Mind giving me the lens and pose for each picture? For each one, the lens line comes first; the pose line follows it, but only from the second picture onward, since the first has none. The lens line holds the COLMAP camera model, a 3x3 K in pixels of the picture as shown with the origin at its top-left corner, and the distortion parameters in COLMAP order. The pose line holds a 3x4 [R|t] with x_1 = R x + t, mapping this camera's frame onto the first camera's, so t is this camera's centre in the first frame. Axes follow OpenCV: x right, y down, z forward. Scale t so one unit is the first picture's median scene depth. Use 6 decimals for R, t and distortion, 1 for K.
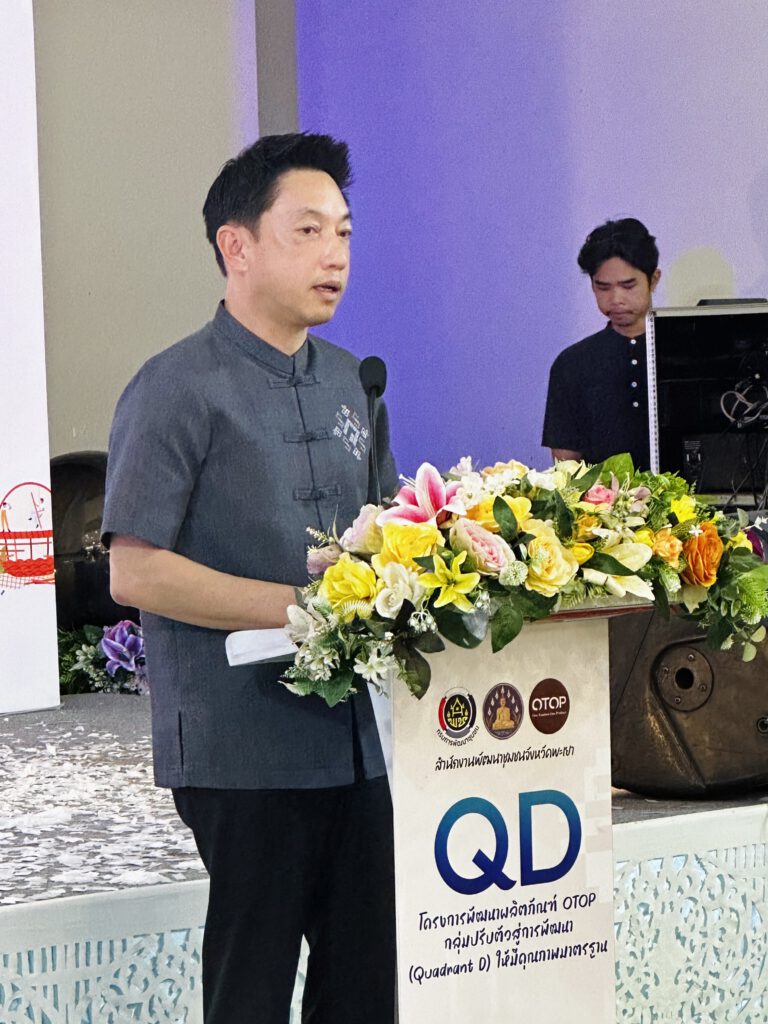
lens RADIAL K [[4885.2, 0, 383.9], [0, 4885.2, 512.1], [0, 0, 1]] dist [-0.033235, 0.000000]
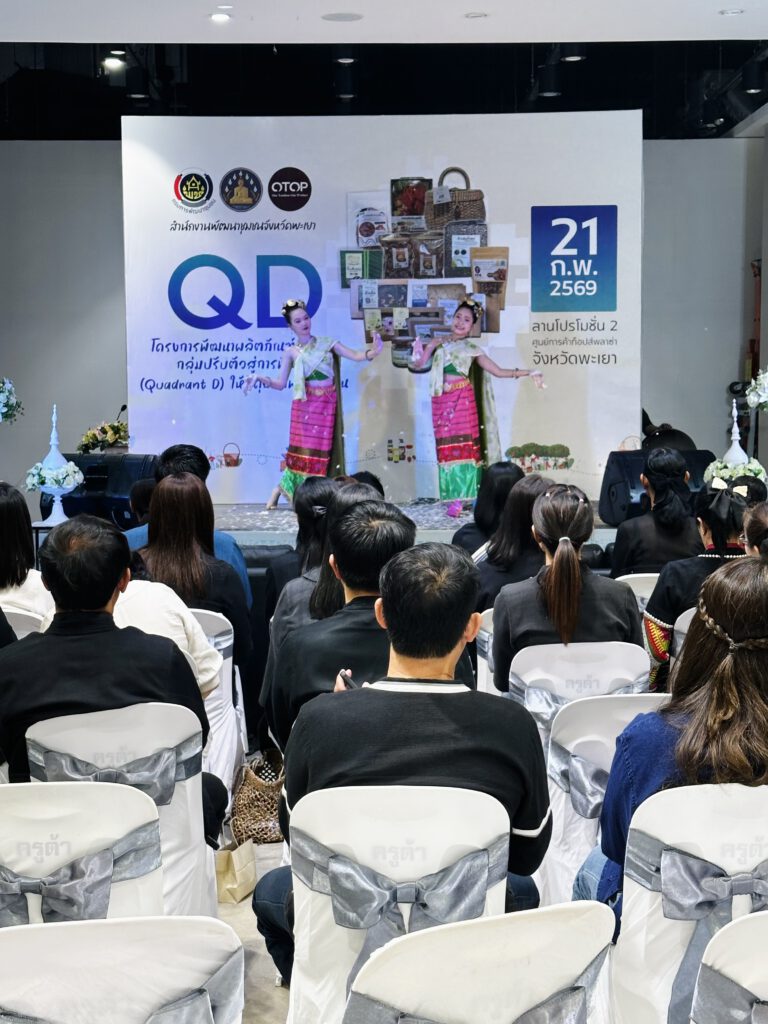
lens RADIAL K [[1753.9, 0, 381.7], [0, 1753.9, 510.2], [0, 0, 1]] dist [0.136343, 0.000000]
pose [[0.743186, 0.038301, -0.667988, 0.367228], [-0.039934, 0.999120, 0.012858, 0.117985], [0.667892, 0.017119, 0.744061, 0.677764]]
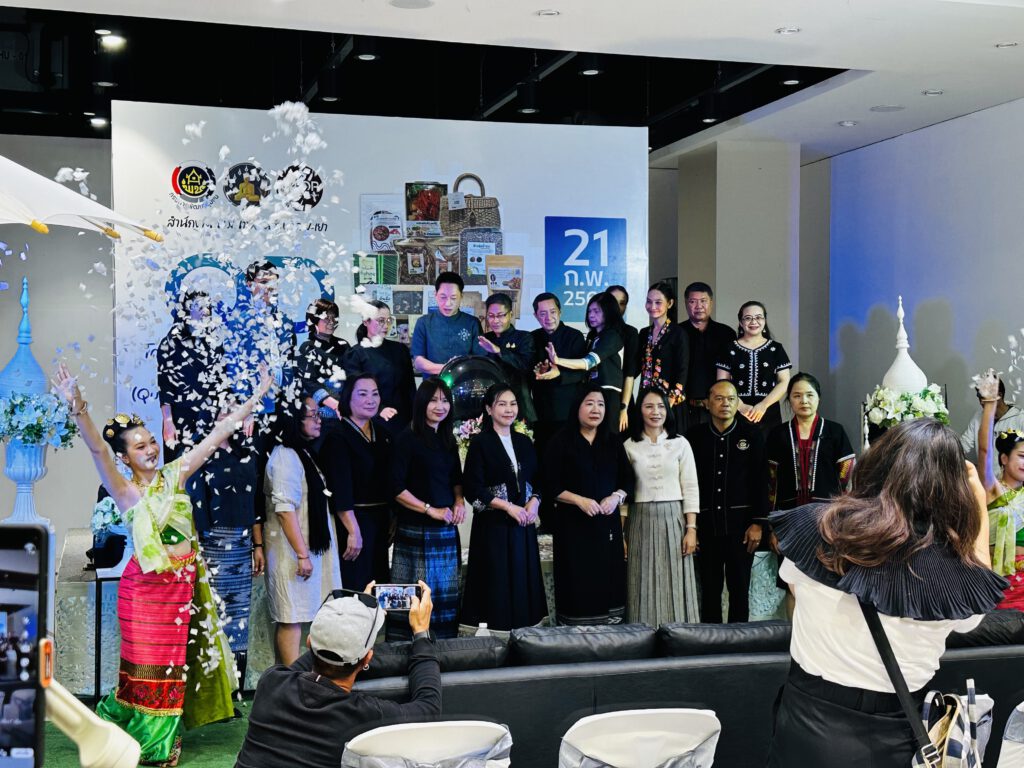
lens RADIAL K [[1420.8, 0, 516.5], [0, 1420.8, 383.4], [0, 0, 1]] dist [0.139065, 0.000000]
pose [[0.904965, -0.005271, -0.425454, 0.234512], [-0.025469, 0.997459, -0.066533, 0.111039], [0.424723, 0.071046, 0.902531, 0.711928]]
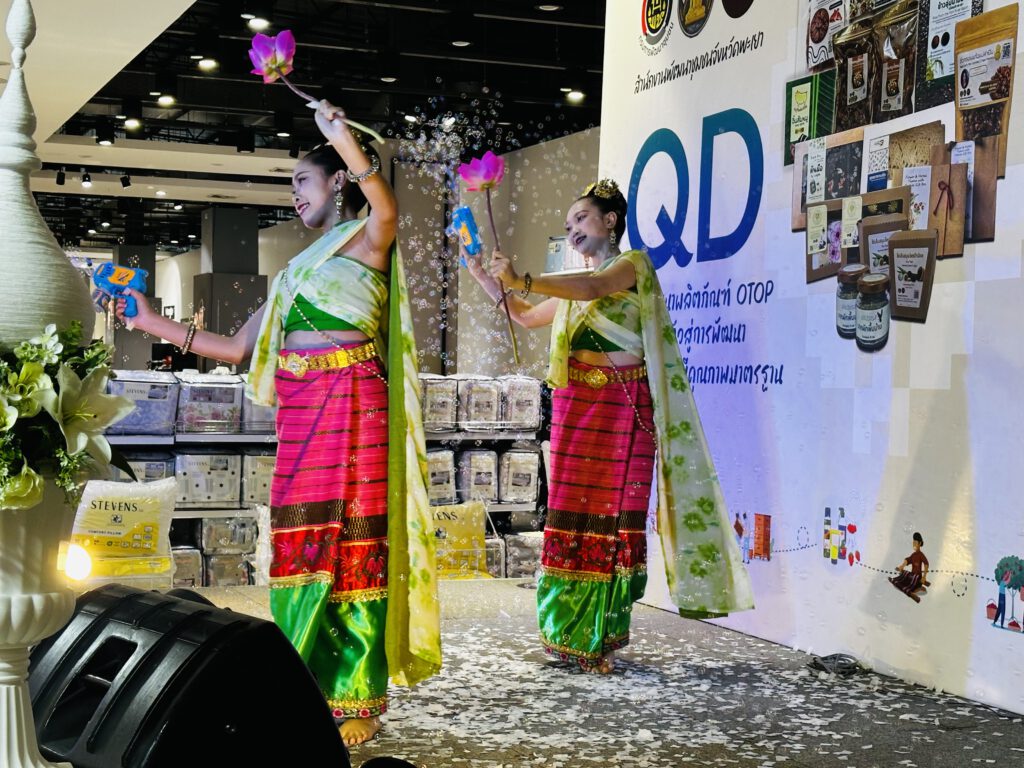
lens RADIAL K [[1747.0, 0, 493.9], [0, 1747.0, 376.3], [0, 0, 1]] dist [0.147365, 0.000000]
pose [[-0.368180, -0.003714, -0.929747, 0.254531], [-0.075066, 0.996846, 0.025745, 0.087962], [0.926719, 0.079271, -0.367297, 1.064734]]
